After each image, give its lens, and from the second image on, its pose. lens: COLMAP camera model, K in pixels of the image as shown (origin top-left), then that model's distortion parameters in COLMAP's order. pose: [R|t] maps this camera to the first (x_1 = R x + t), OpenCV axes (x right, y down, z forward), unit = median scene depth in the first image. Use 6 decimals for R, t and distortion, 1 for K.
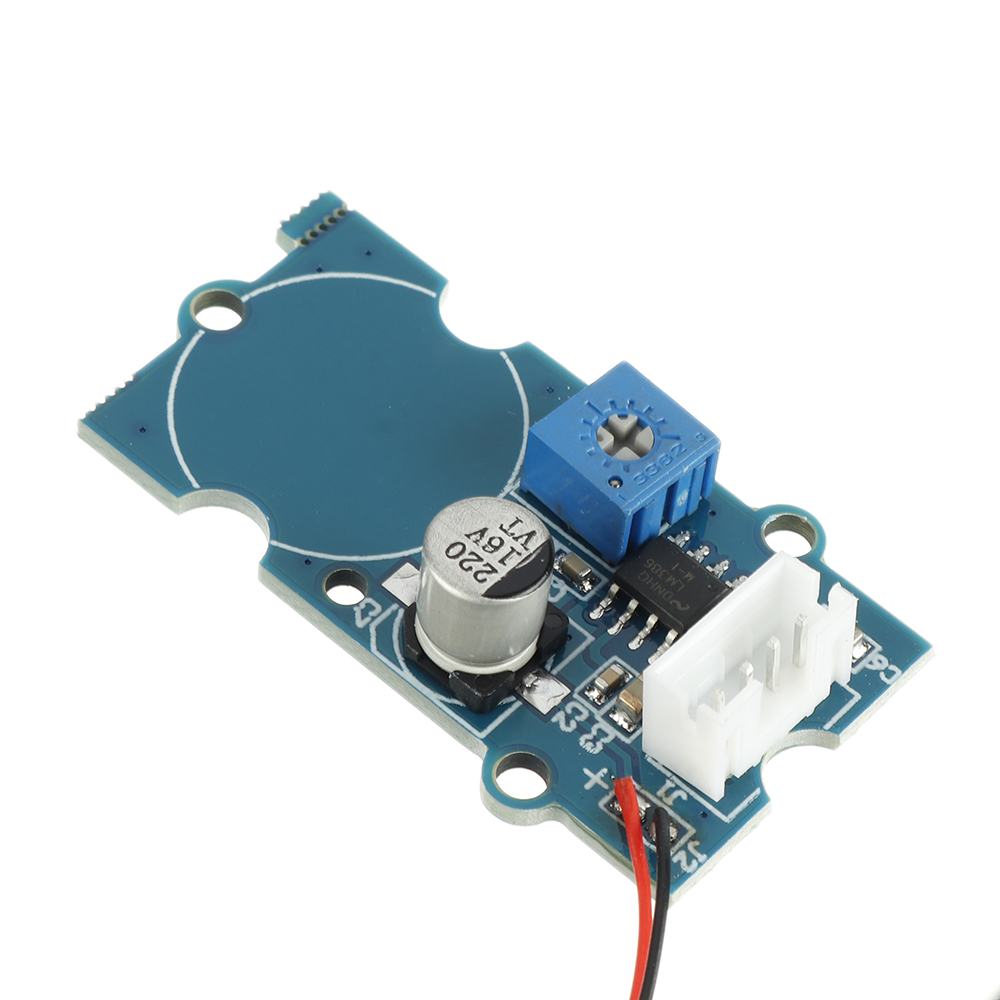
lens RADIAL K [[4289.1, 0, 581.3], [0, 4289.1, 496.8], [0, 0, 1]] dist [0.081856, 0.000000]
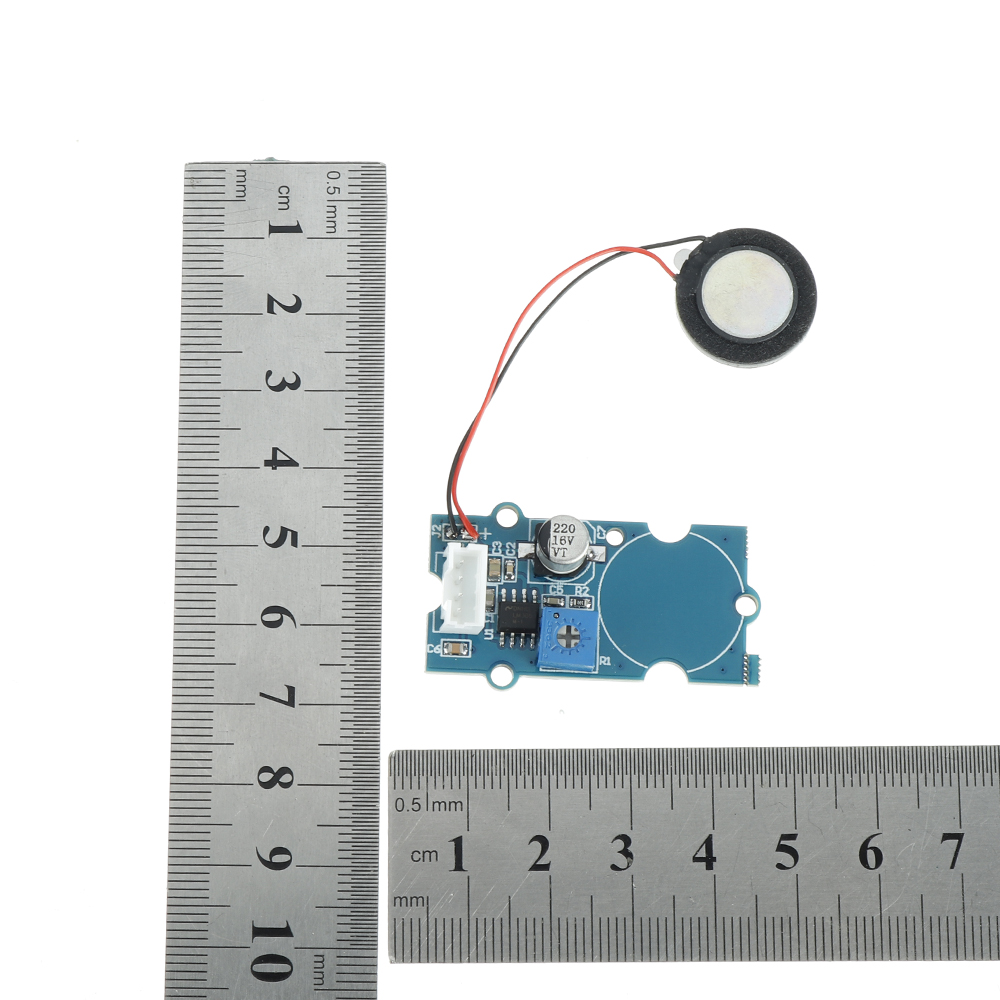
lens RADIAL K [[3342.3, 0, 497.1], [0, 3342.3, 500.5], [0, 0, 1]] dist [0.367390, 0.000000]
pose [[-0.765205, 0.592039, -0.252886, 0.489585], [-0.570566, -0.441722, 0.692341, -1.308665], [0.298187, 0.674071, 0.675805, -0.377016]]
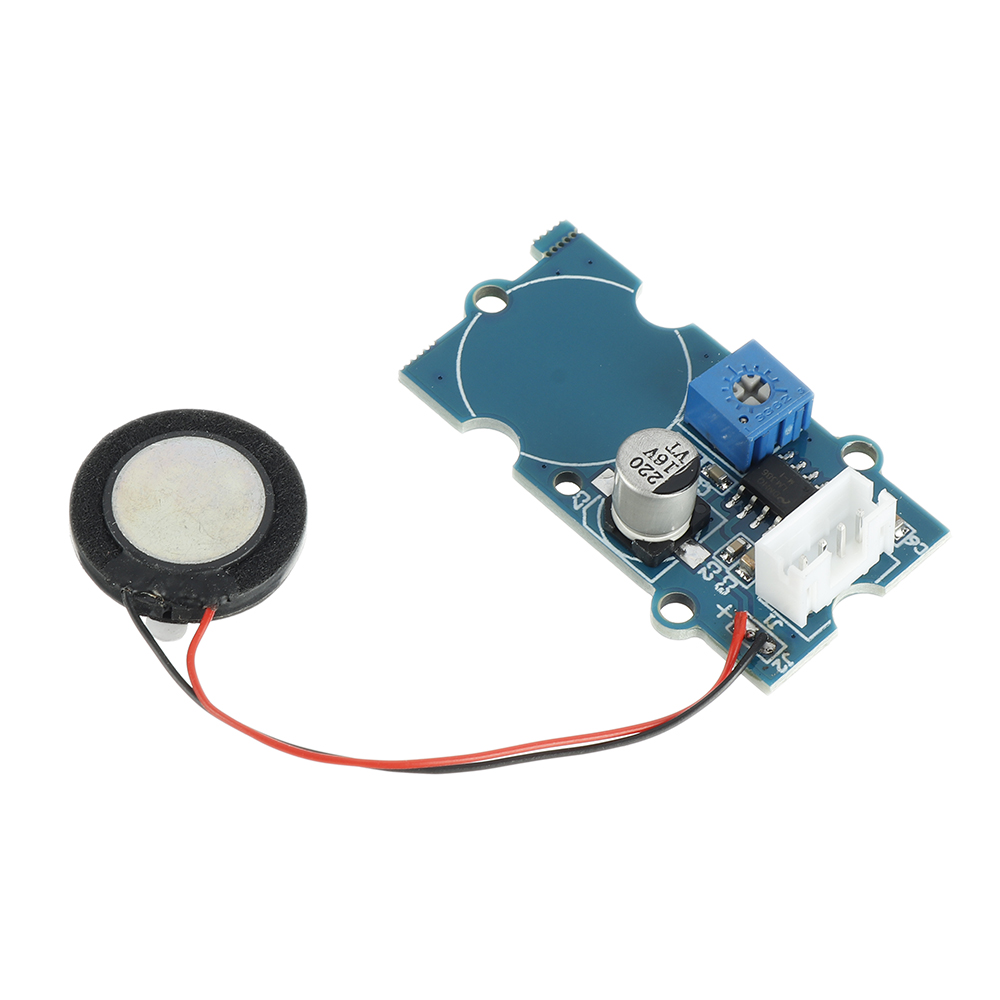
lens RADIAL K [[3827.8, 0, 449.6], [0, 3827.8, 472.6], [0, 0, 1]] dist [0.047722, 0.000000]
pose [[0.994335, 0.023373, -0.103694, 0.046058], [-0.020243, 0.999310, 0.031136, -0.025128], [0.104350, -0.028861, 0.994122, -0.380037]]
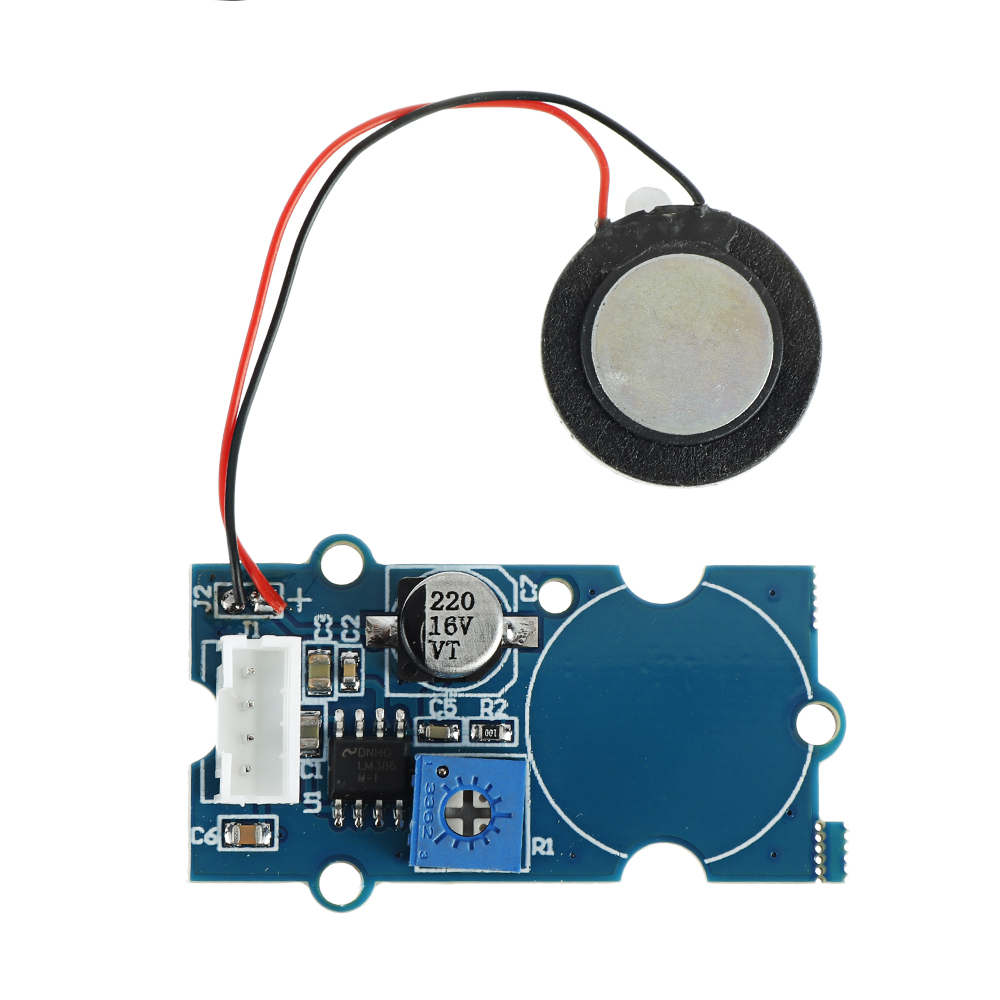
lens RADIAL K [[3827.8, 0, 520.6], [0, 3827.8, 522.2], [0, 0, 1]] dist [0.047722, 0.000000]
pose [[-0.742143, 0.644639, -0.183482, 0.150259], [-0.594841, -0.507345, 0.623510, -0.681656], [0.308850, 0.571876, 0.759980, 0.110757]]
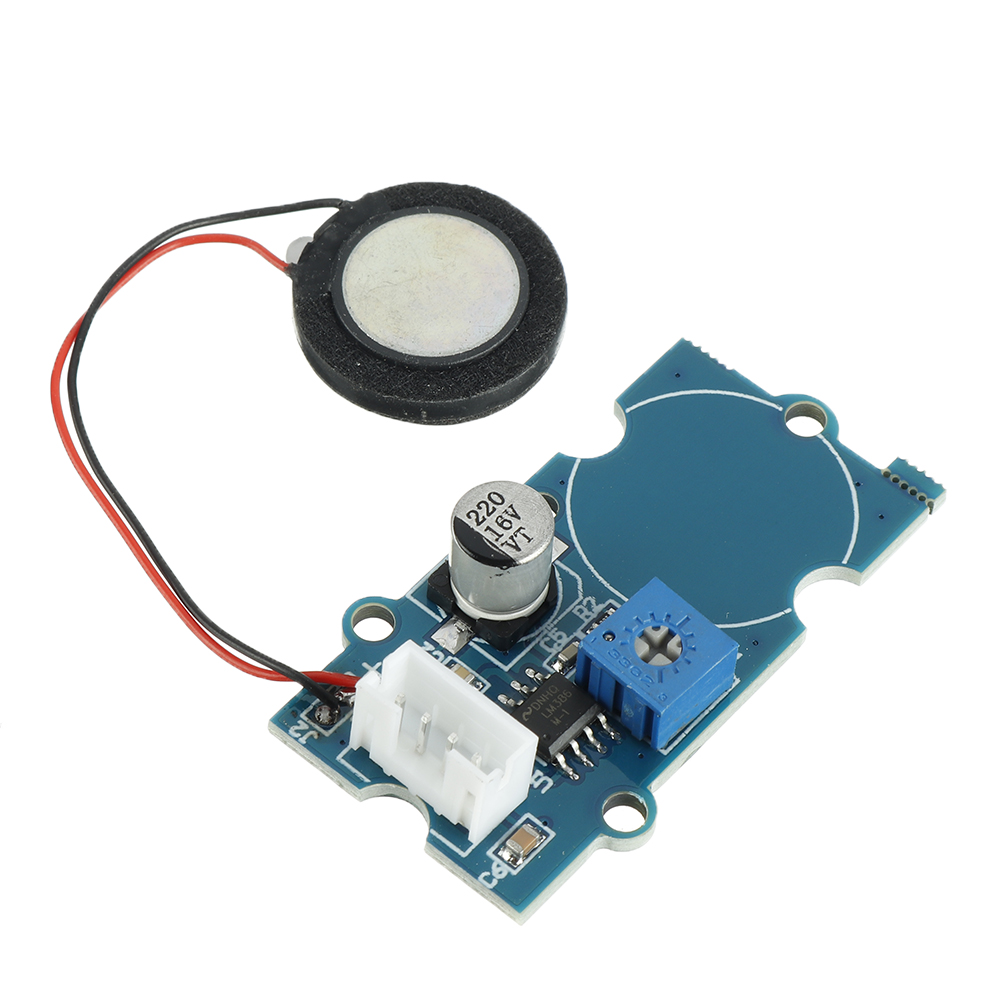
lens RADIAL K [[3827.8, 0, 424.3], [0, 3827.8, 492.2], [0, 0, 1]] dist [0.047722, 0.000000]
pose [[-0.000578, 0.758347, -0.651851, 0.688593], [-0.811113, 0.380906, 0.443855, -0.460957], [0.584890, 0.528981, 0.614885, 0.277067]]
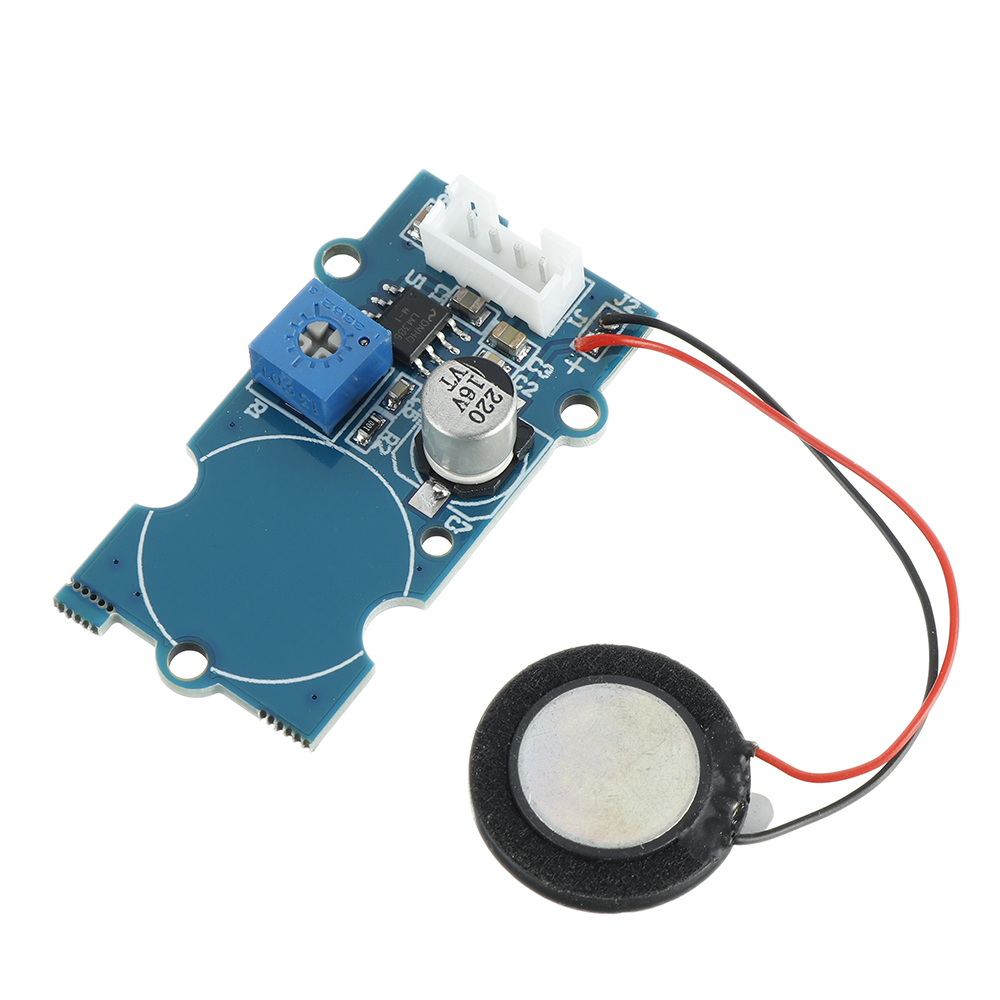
lens RADIAL K [[3827.8, 0, 395.3], [0, 3827.8, 442.9], [0, 0, 1]] dist [0.047722, 0.000000]
pose [[-0.087490, -0.920835, 0.380012, -0.485666], [0.804935, 0.159392, 0.571554, -0.686888], [-0.586877, 0.355890, 0.727267, 0.120413]]
